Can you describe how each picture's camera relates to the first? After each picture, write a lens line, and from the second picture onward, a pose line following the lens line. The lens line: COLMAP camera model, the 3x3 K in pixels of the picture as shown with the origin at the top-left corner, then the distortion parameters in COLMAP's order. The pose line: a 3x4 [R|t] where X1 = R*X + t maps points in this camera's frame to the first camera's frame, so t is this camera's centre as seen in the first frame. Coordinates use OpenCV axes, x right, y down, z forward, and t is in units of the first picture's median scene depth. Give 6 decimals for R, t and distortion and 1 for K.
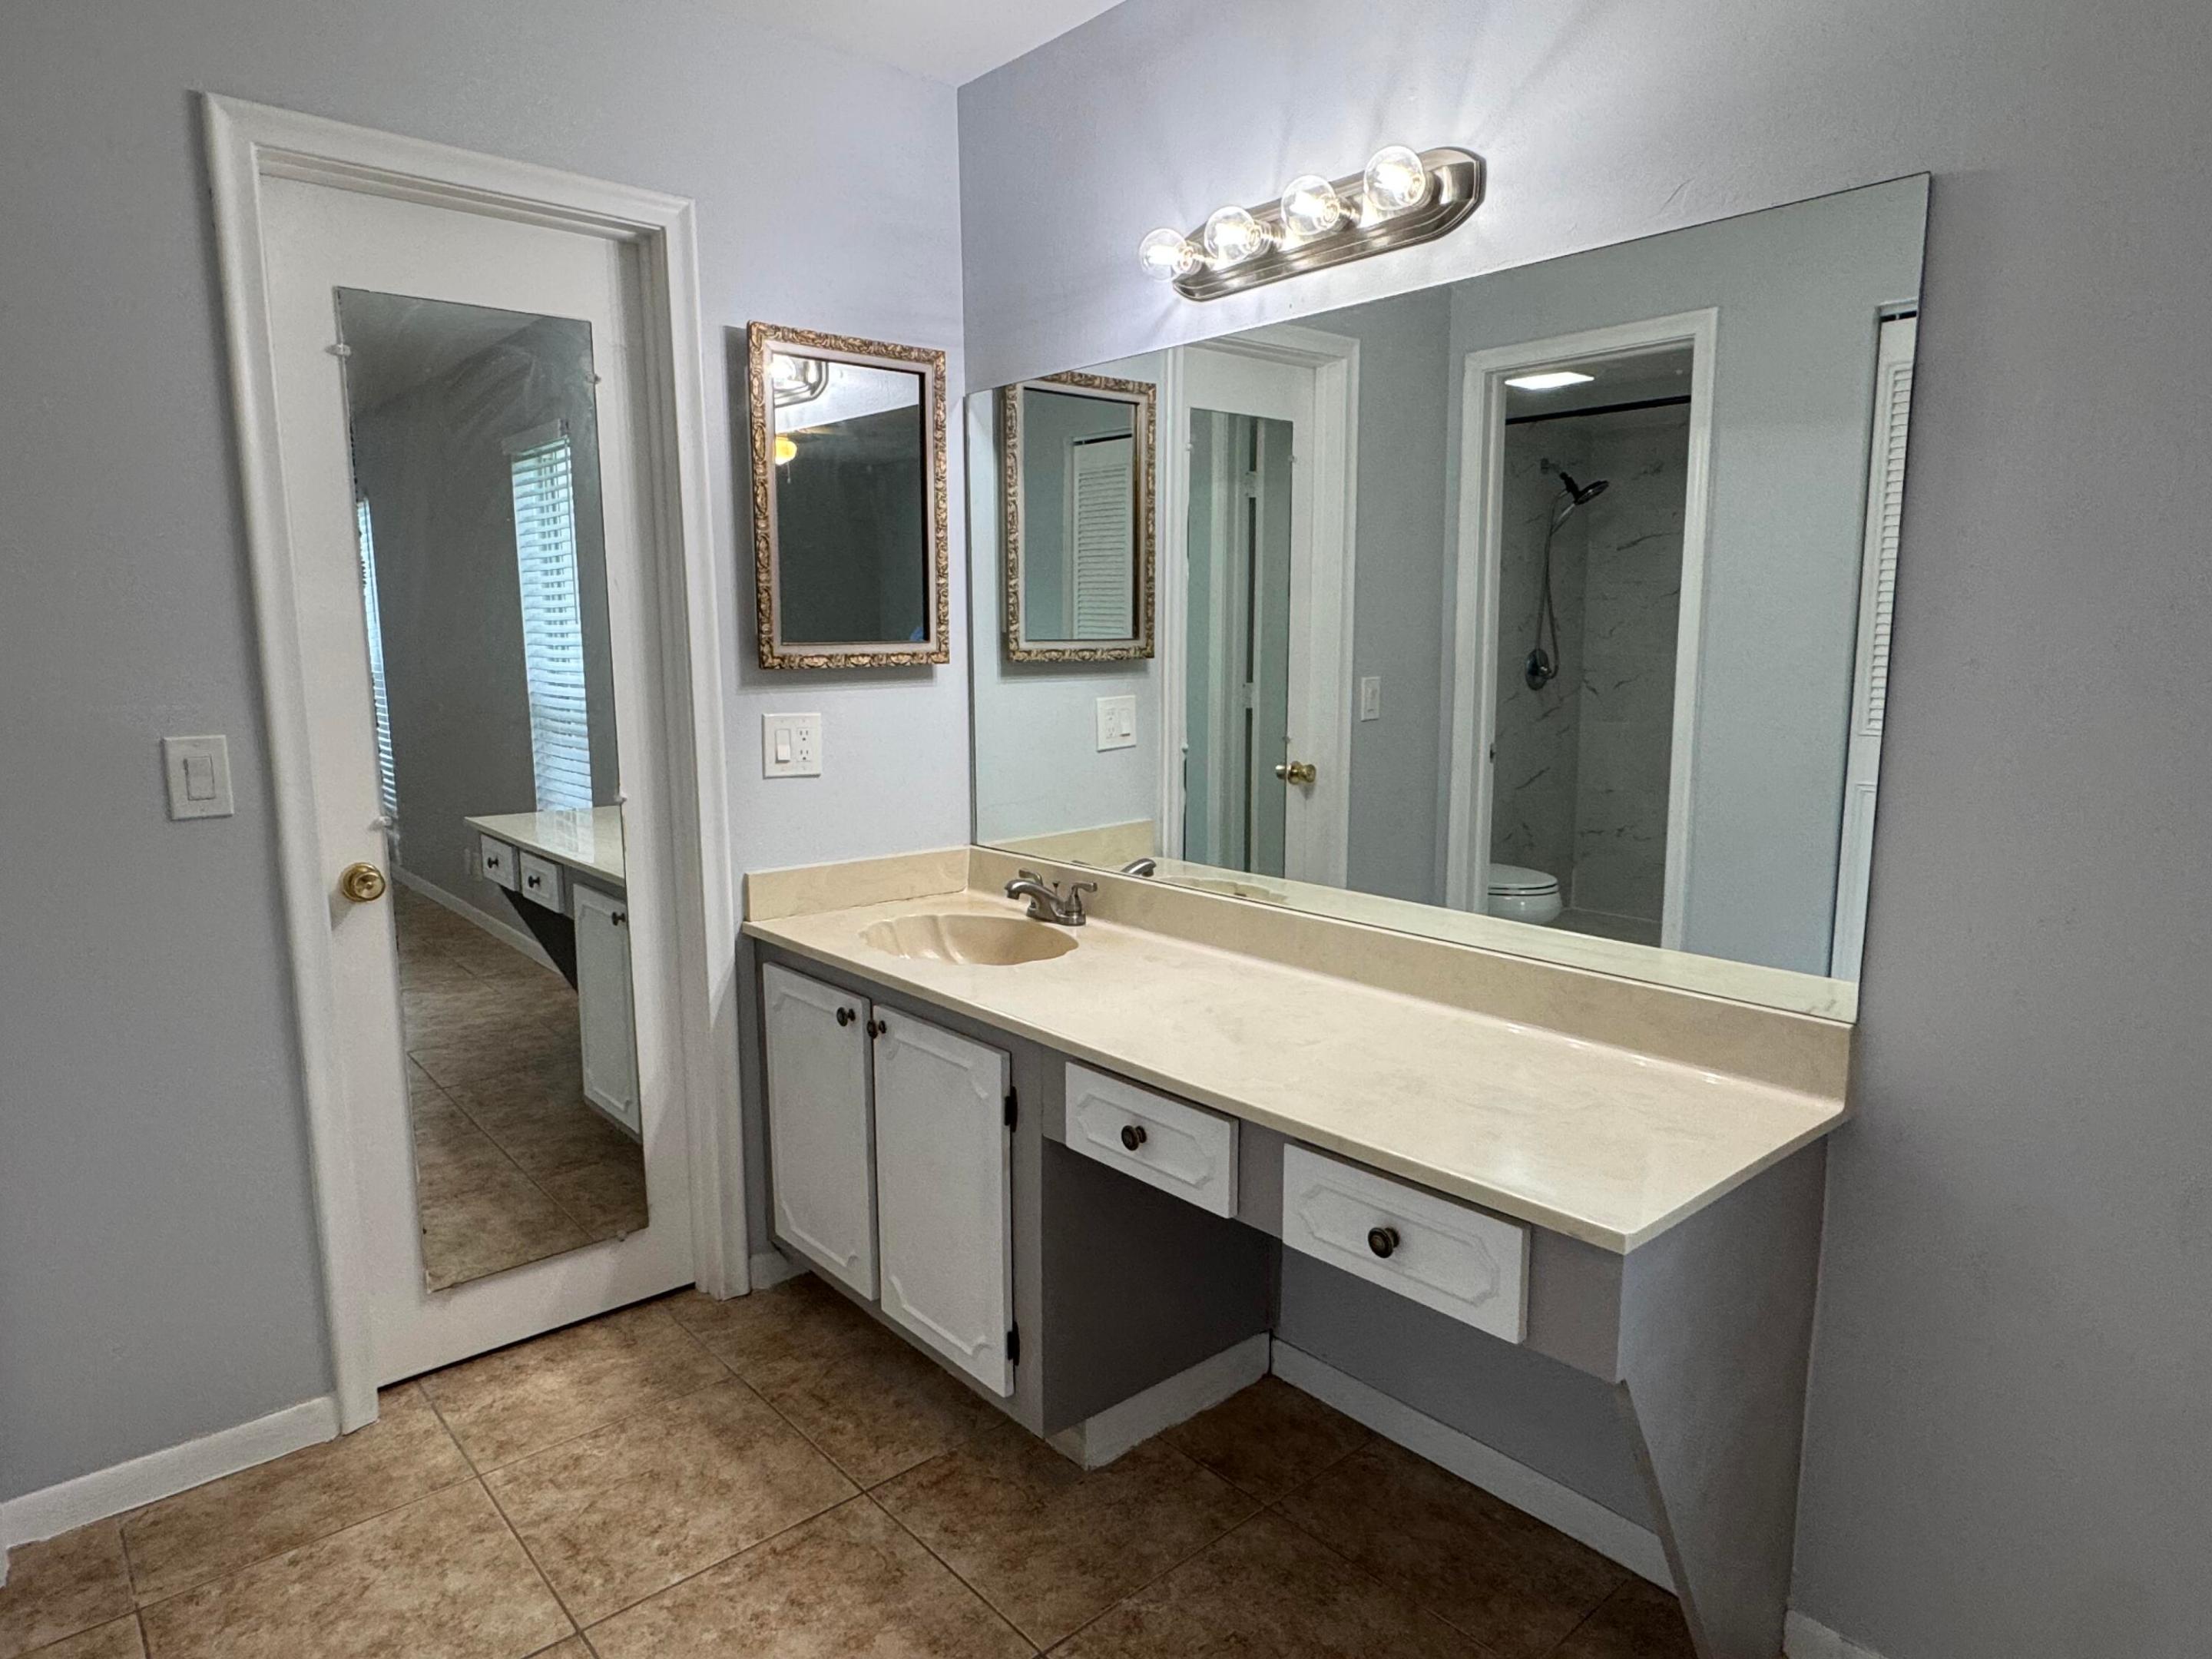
lens RADIAL K [[1322.2, 0, 1114.3], [0, 1322.2, 837.2], [0, 0, 1]] dist [0.002518, -0.003082]
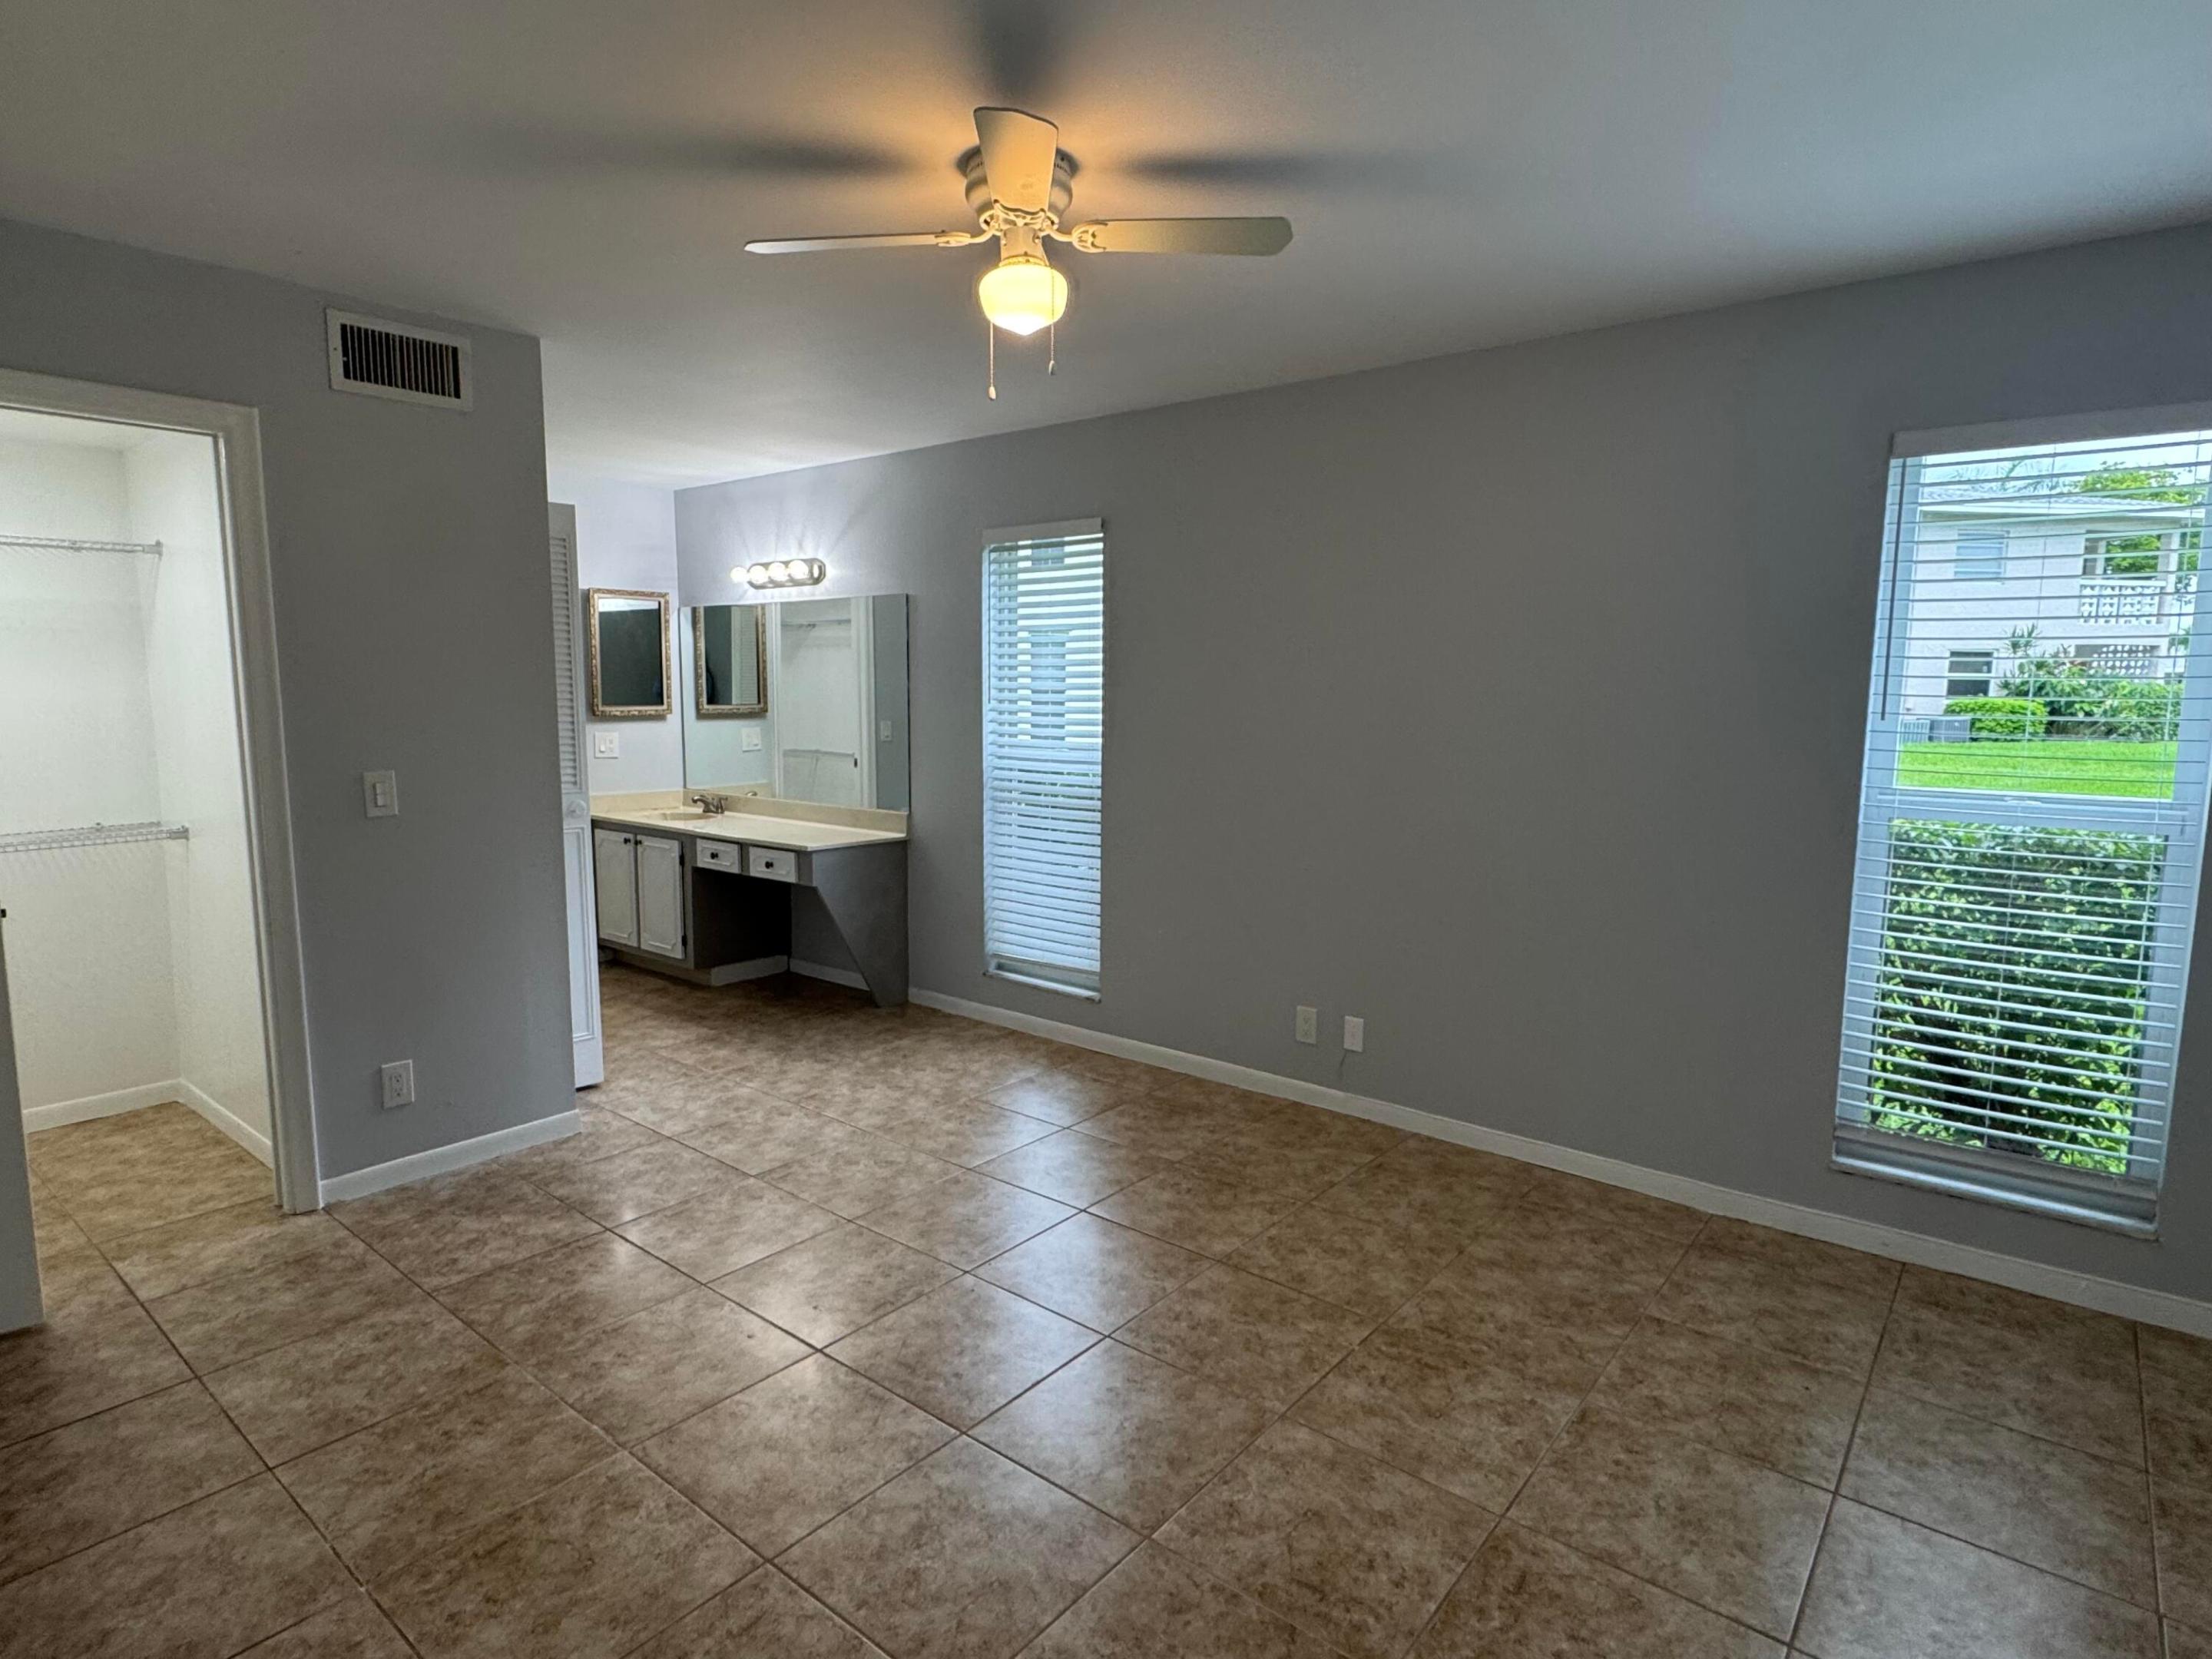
lens RADIAL K [[1198.9, 0, 1093.8], [0, 1198.9, 829.3], [0, 0, 1]] dist [0.003509, -0.002598]
pose [[0.986824, -0.001295, 0.161792, 0.320315], [0.005574, 0.999647, -0.025994, 0.162235], [-0.161701, 0.026554, 0.986482, -1.475291]]
